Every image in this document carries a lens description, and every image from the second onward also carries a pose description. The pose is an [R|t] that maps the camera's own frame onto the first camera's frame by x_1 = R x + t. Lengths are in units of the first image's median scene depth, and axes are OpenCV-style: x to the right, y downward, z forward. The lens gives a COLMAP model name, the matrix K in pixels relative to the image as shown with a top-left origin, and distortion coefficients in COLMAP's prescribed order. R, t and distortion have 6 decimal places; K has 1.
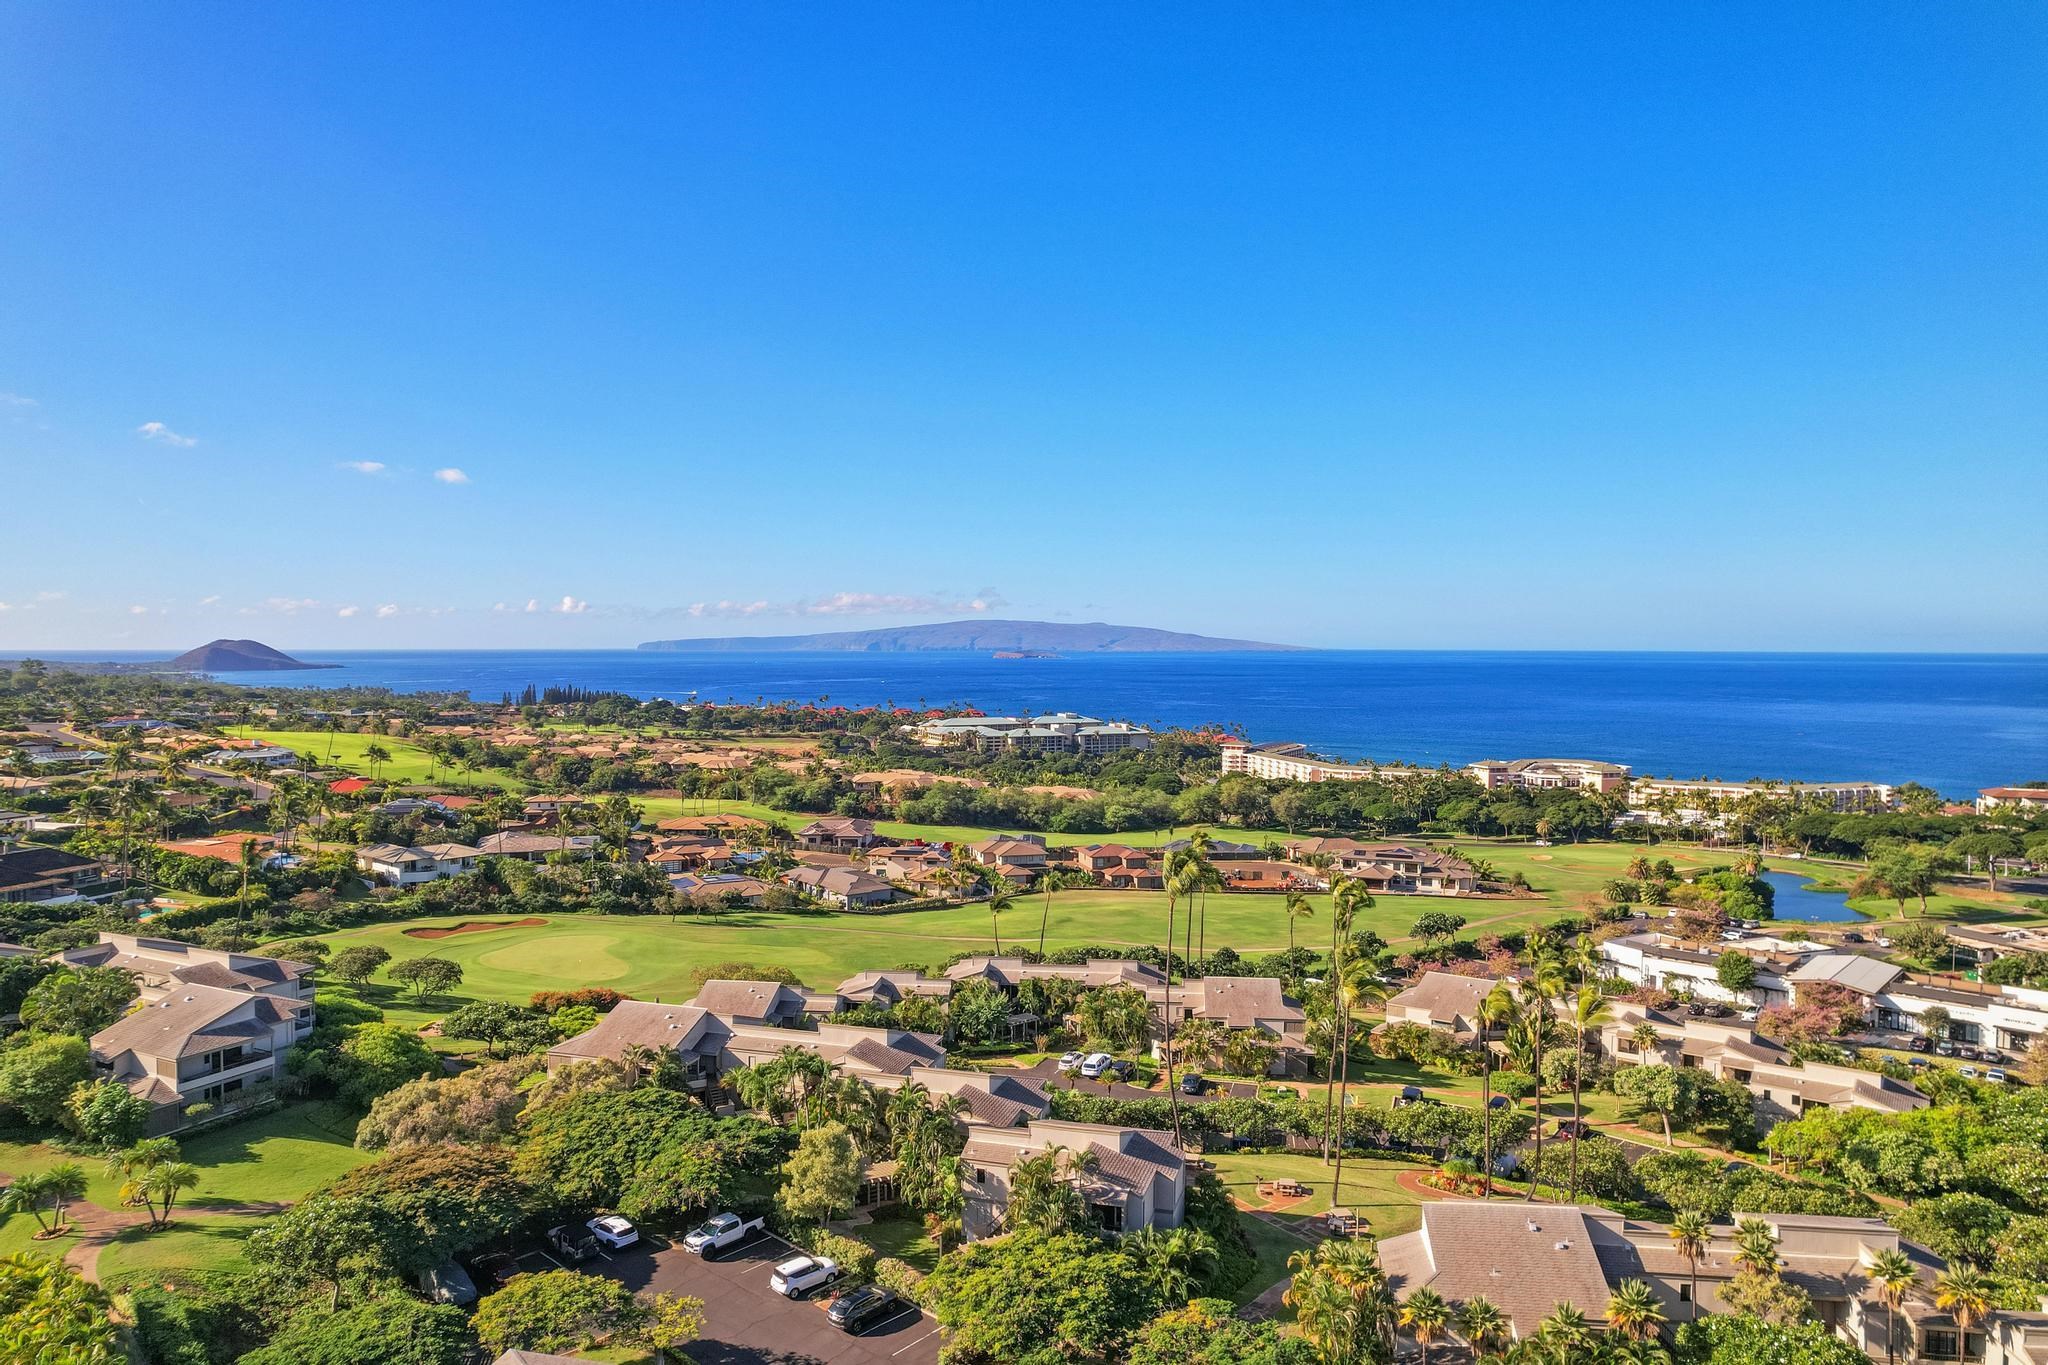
lens RADIAL K [[1302.0, 0, 1024.0], [0, 1302.0, 682.5], [0, 0, 1]] dist [-0.066466, 0.054607]
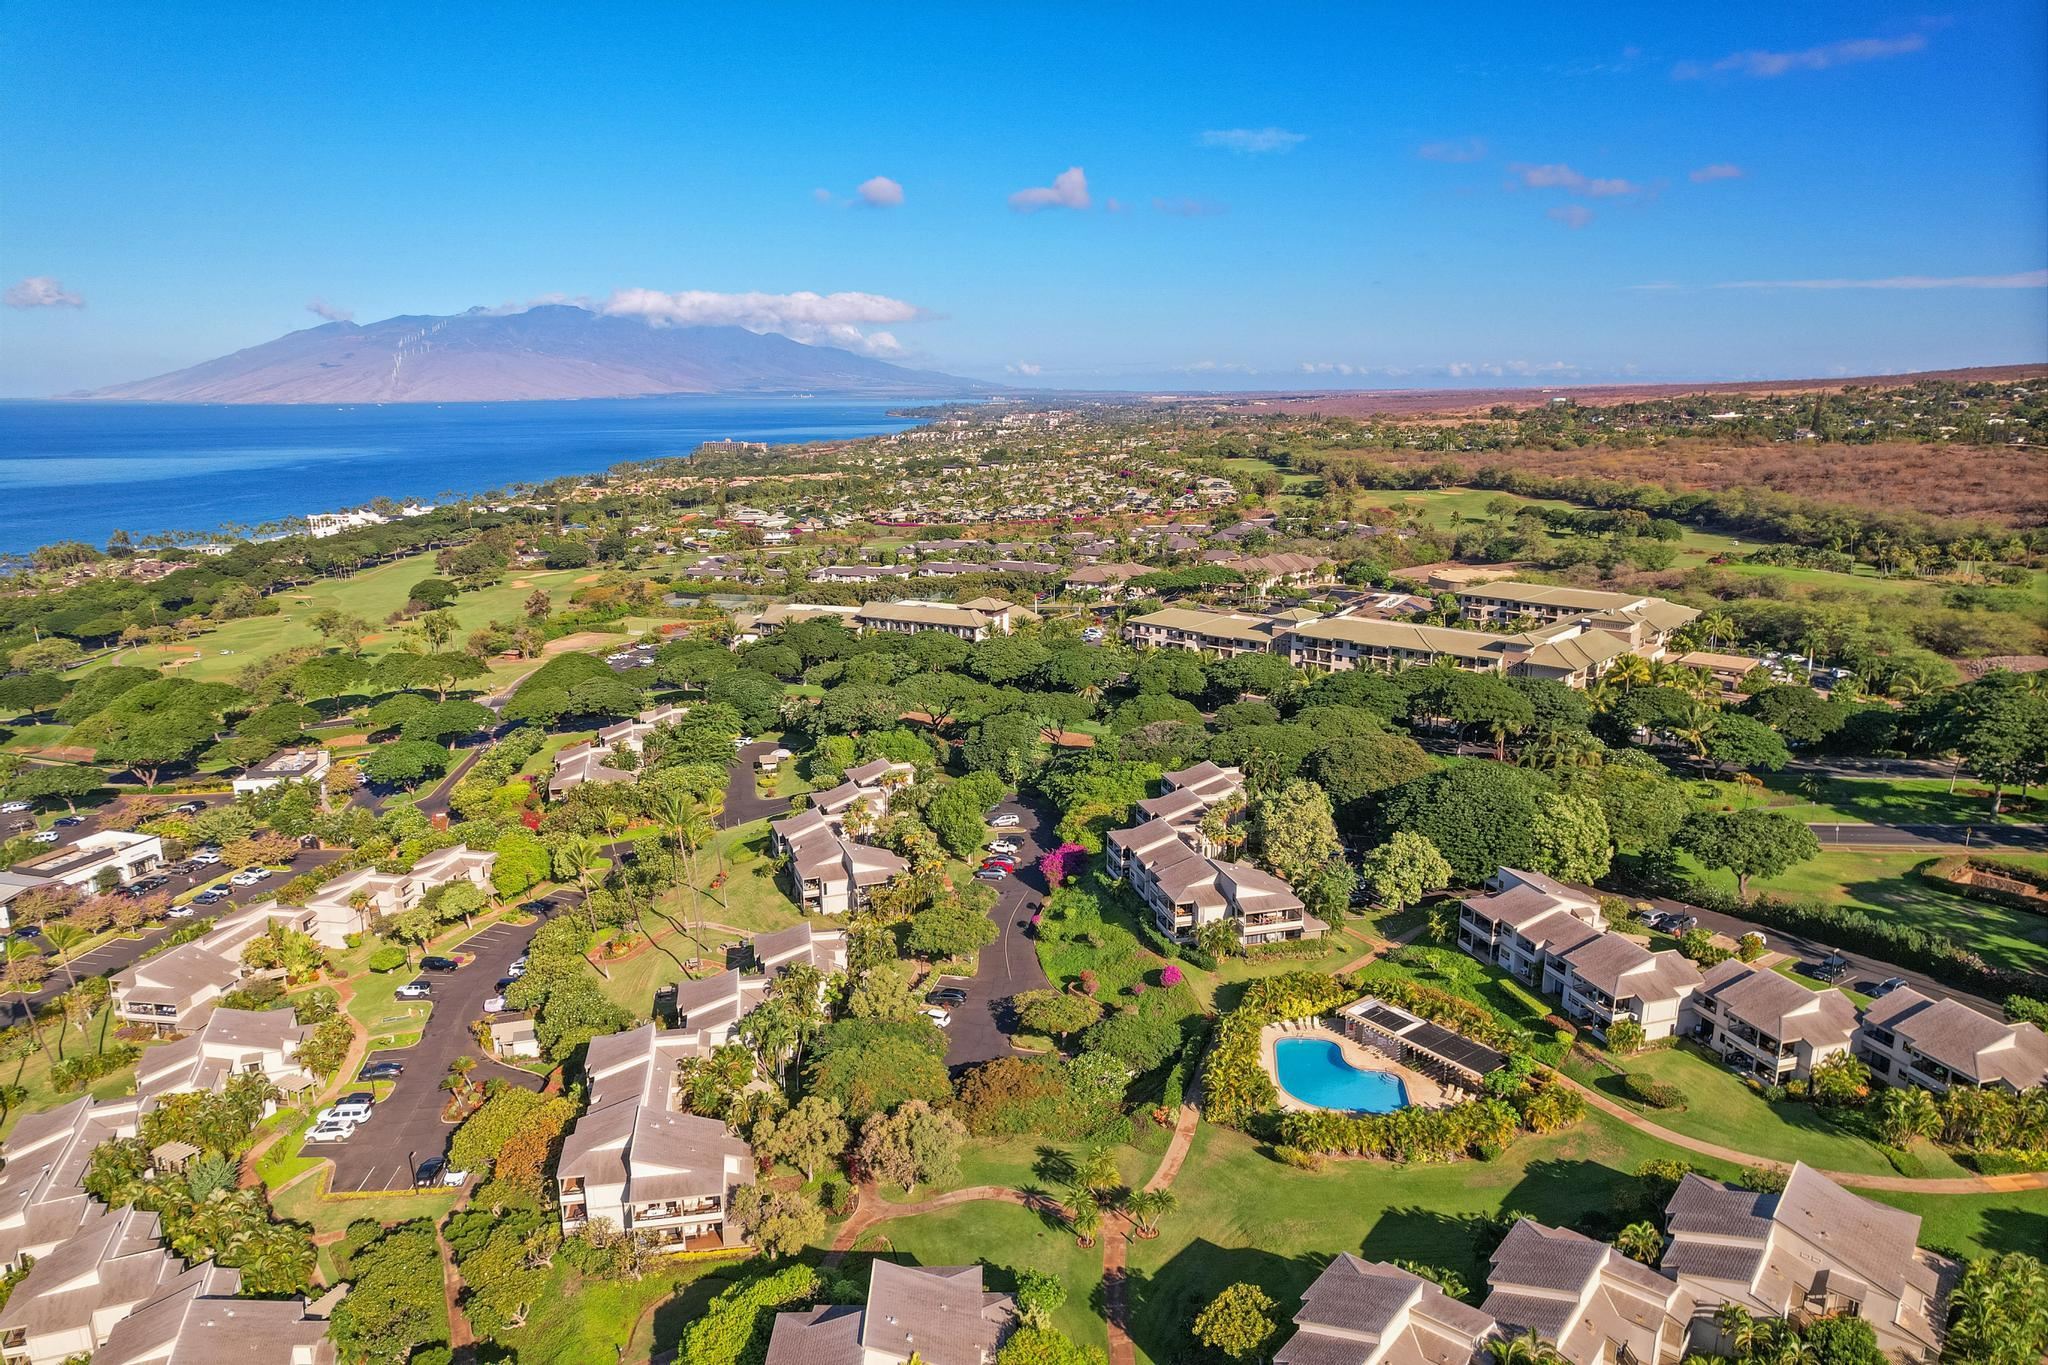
lens RADIAL K [[1302.0, 0, 1024.0], [0, 1302.0, 682.5], [0, 0, 1]] dist [-0.066466, 0.054607]
pose [[-0.468051, -0.194926, 0.861935, -0.407974], [0.028057, 0.971599, 0.234963, -0.104842], [-0.883256, 0.134158, -0.449289, 0.384918]]
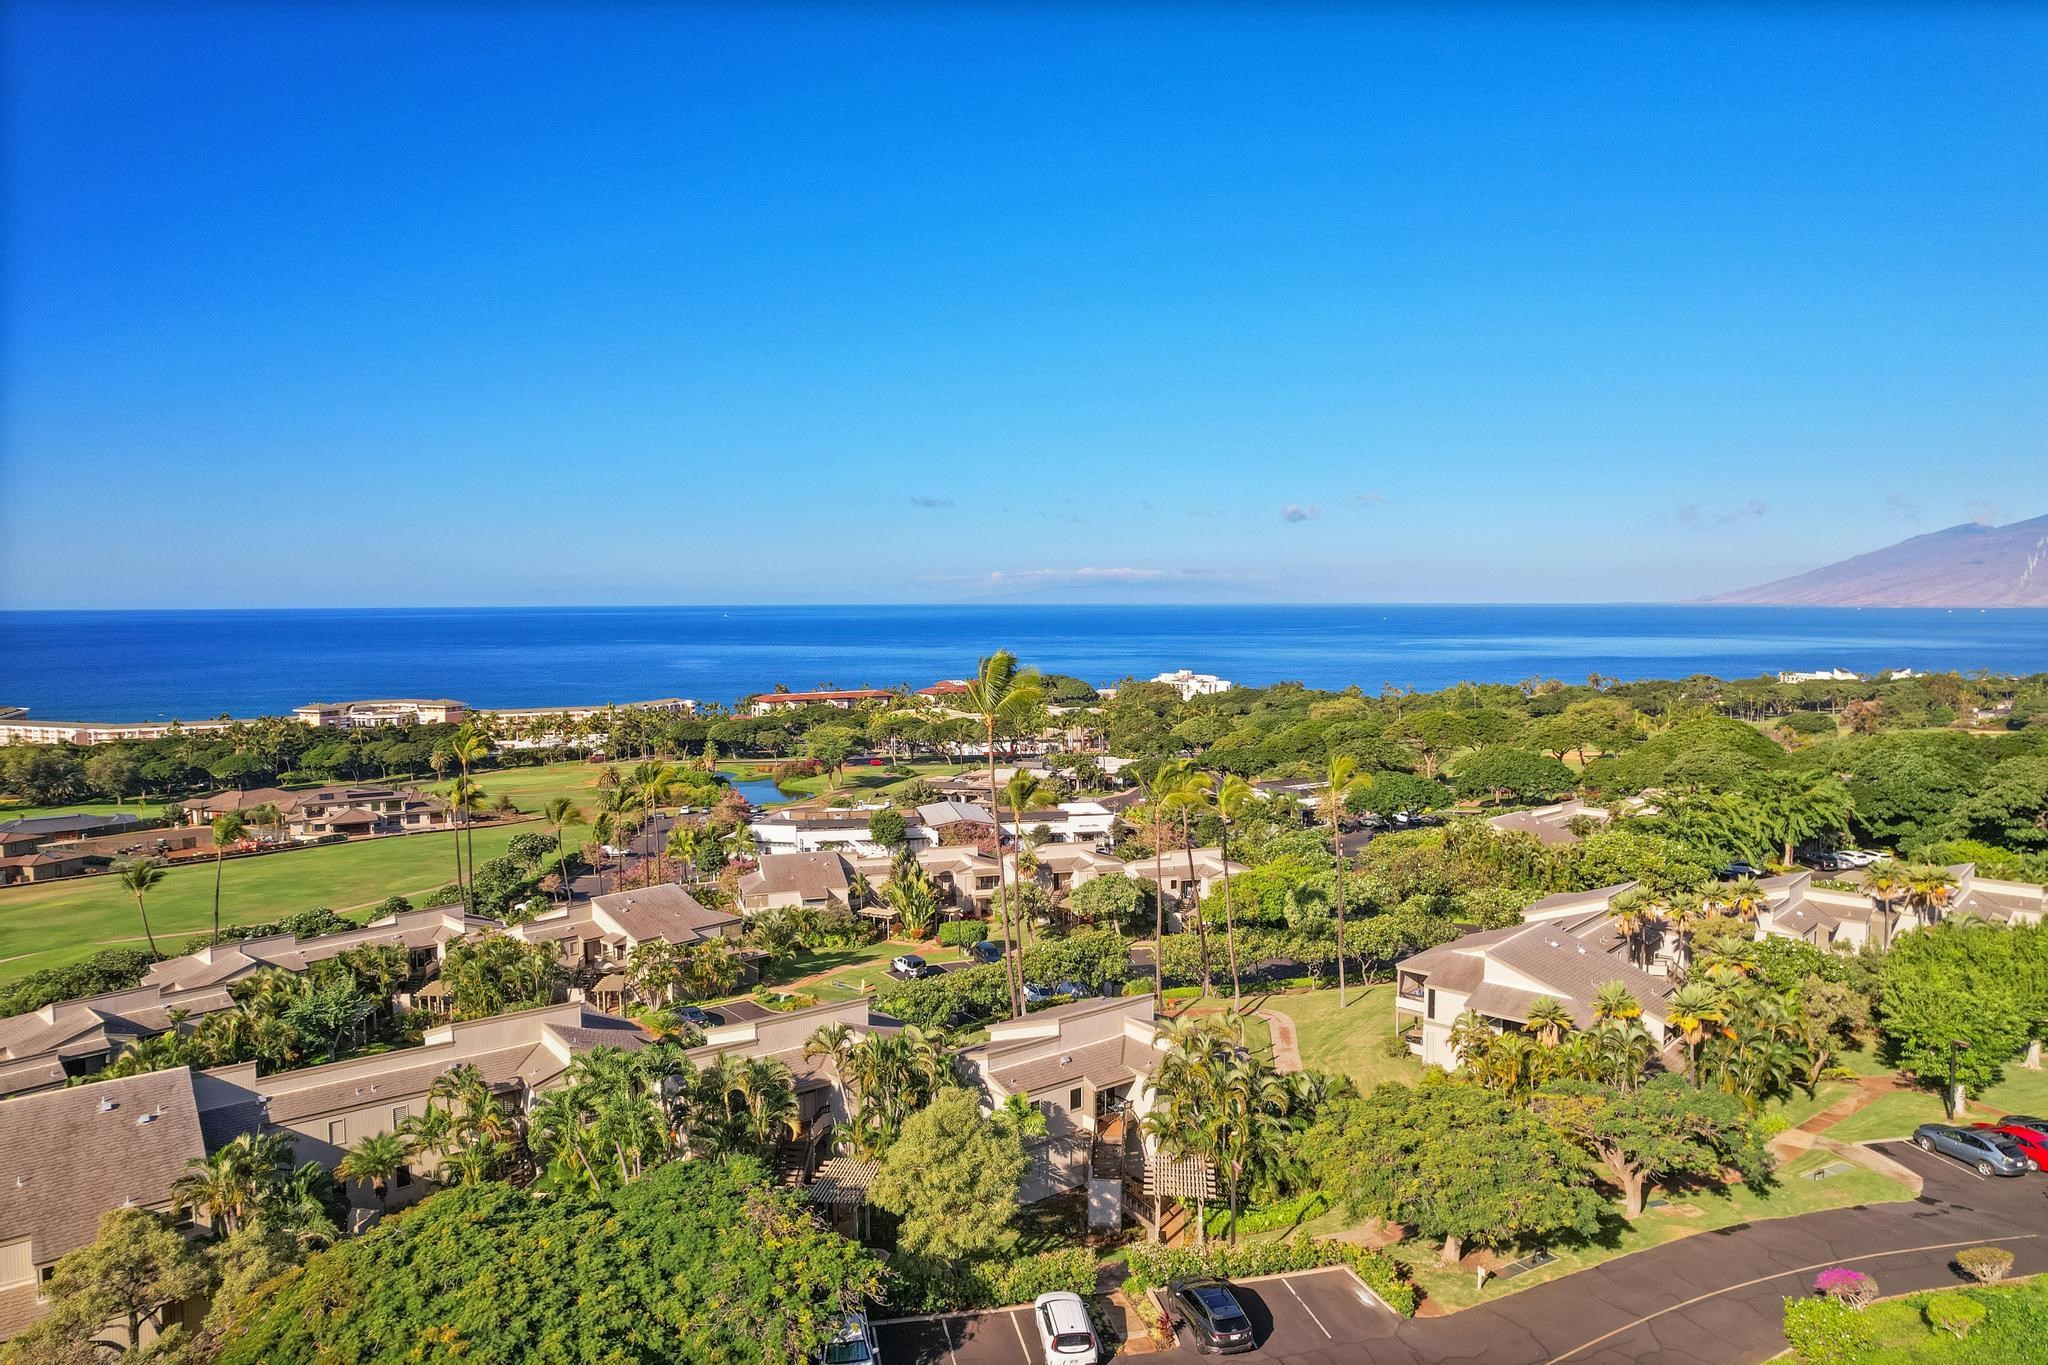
lens RADIAL K [[1302.0, 0, 1024.0], [0, 1302.0, 682.5], [0, 0, 1]] dist [-0.066466, 0.054607]
pose [[0.579938, -0.055535, 0.812765, -0.149724], [0.027932, 0.998443, 0.048291, 0.031108], [-0.814182, -0.005304, 0.580586, 0.156313]]
